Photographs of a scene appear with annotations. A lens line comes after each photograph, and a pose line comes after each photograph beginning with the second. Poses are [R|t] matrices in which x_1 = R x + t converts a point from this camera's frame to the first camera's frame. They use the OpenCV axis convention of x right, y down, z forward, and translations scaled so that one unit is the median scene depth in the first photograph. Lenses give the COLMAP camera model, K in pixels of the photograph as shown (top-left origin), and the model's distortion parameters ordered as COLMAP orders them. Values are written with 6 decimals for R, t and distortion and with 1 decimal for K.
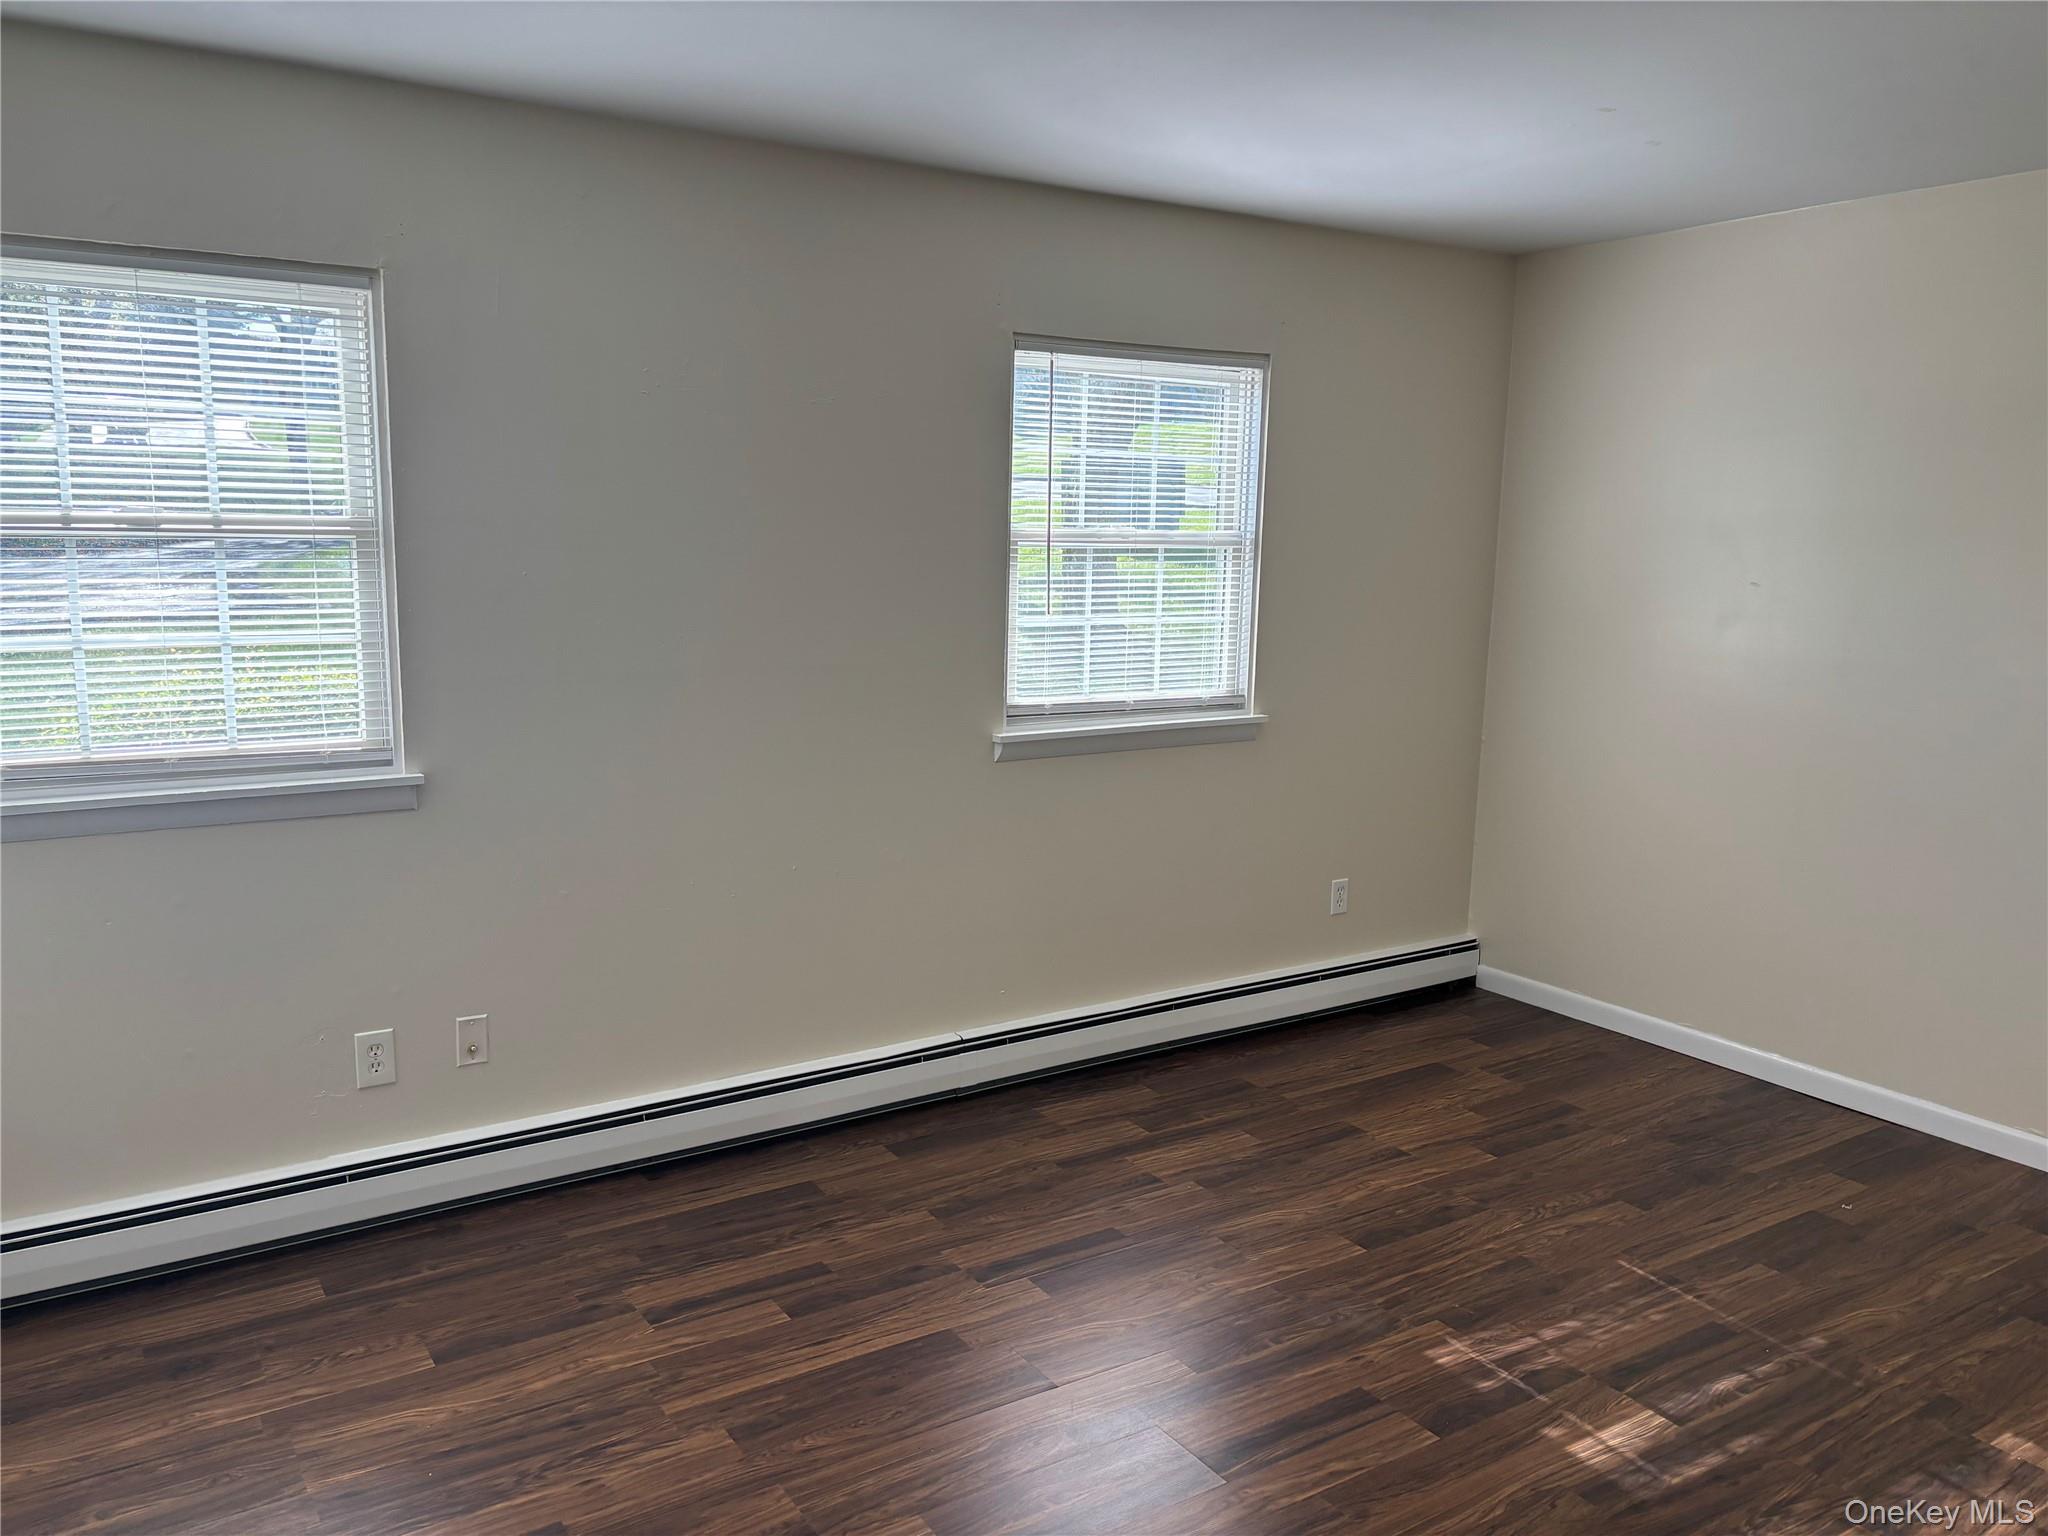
lens RADIAL K [[1555.6, 0, 1040.1], [0, 1555.6, 765.3], [0, 0, 1]] dist [0.037104, -0.013115]
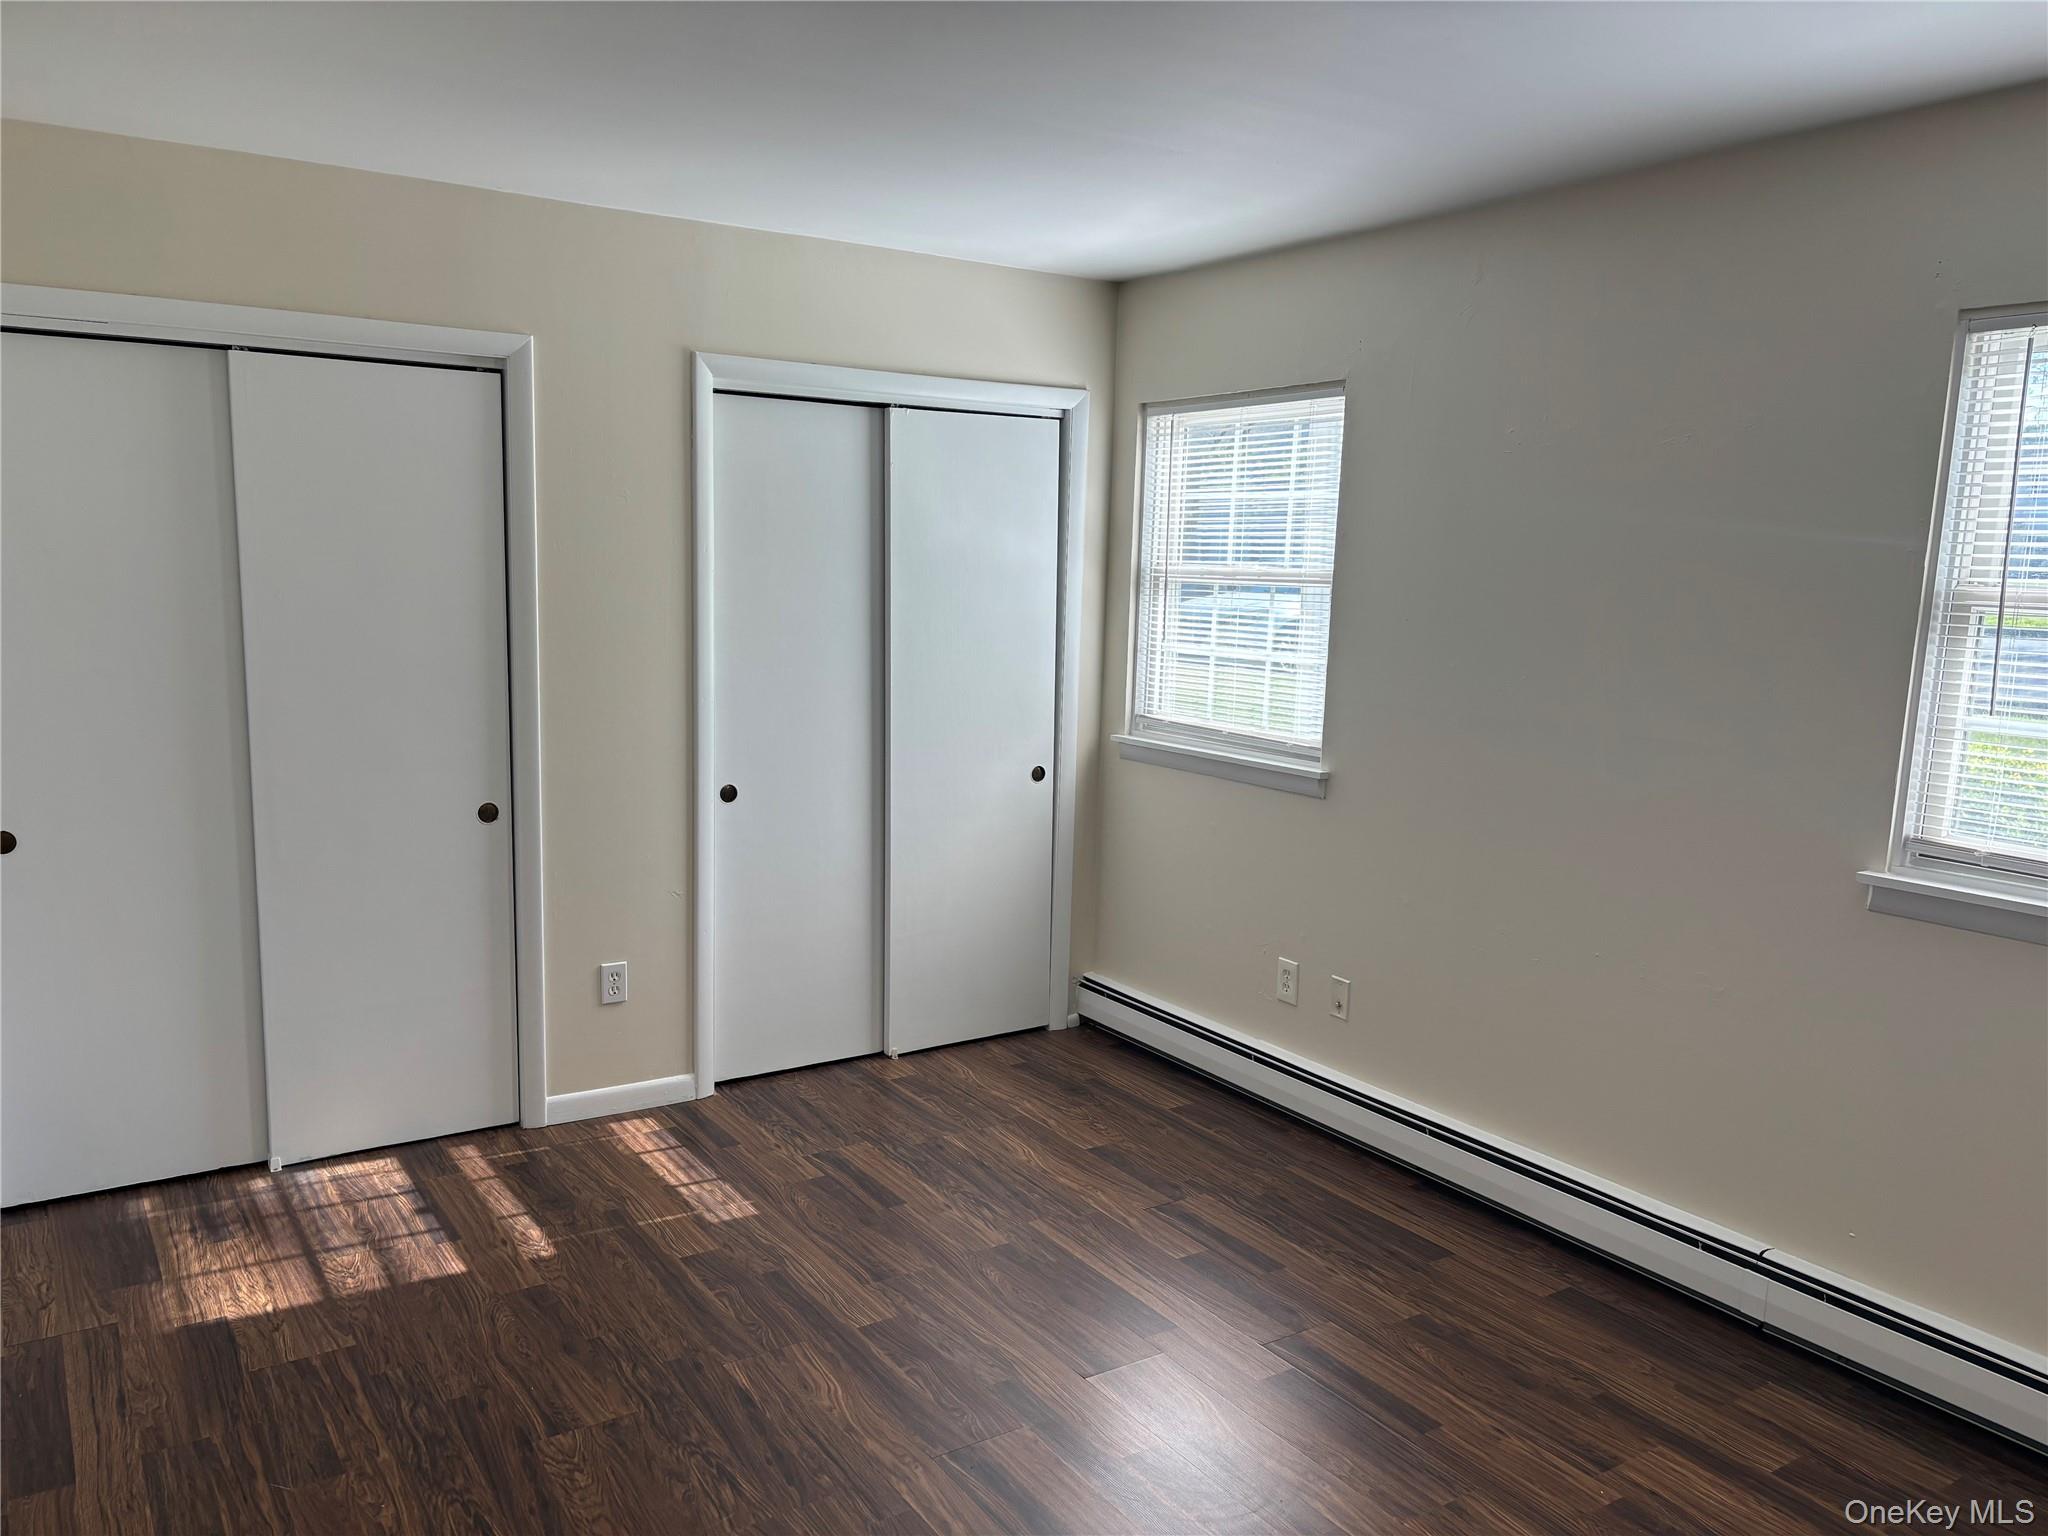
lens RADIAL K [[1555.6, 0, 1041.1], [0, 1555.6, 773.2], [0, 0, 1]] dist [0.037104, -0.013115]
pose [[0.015528, 0.124058, -0.992153, 0.803323], [-0.190169, 0.974527, 0.118878, -0.090981], [0.981629, 0.186831, 0.038725, 0.694687]]
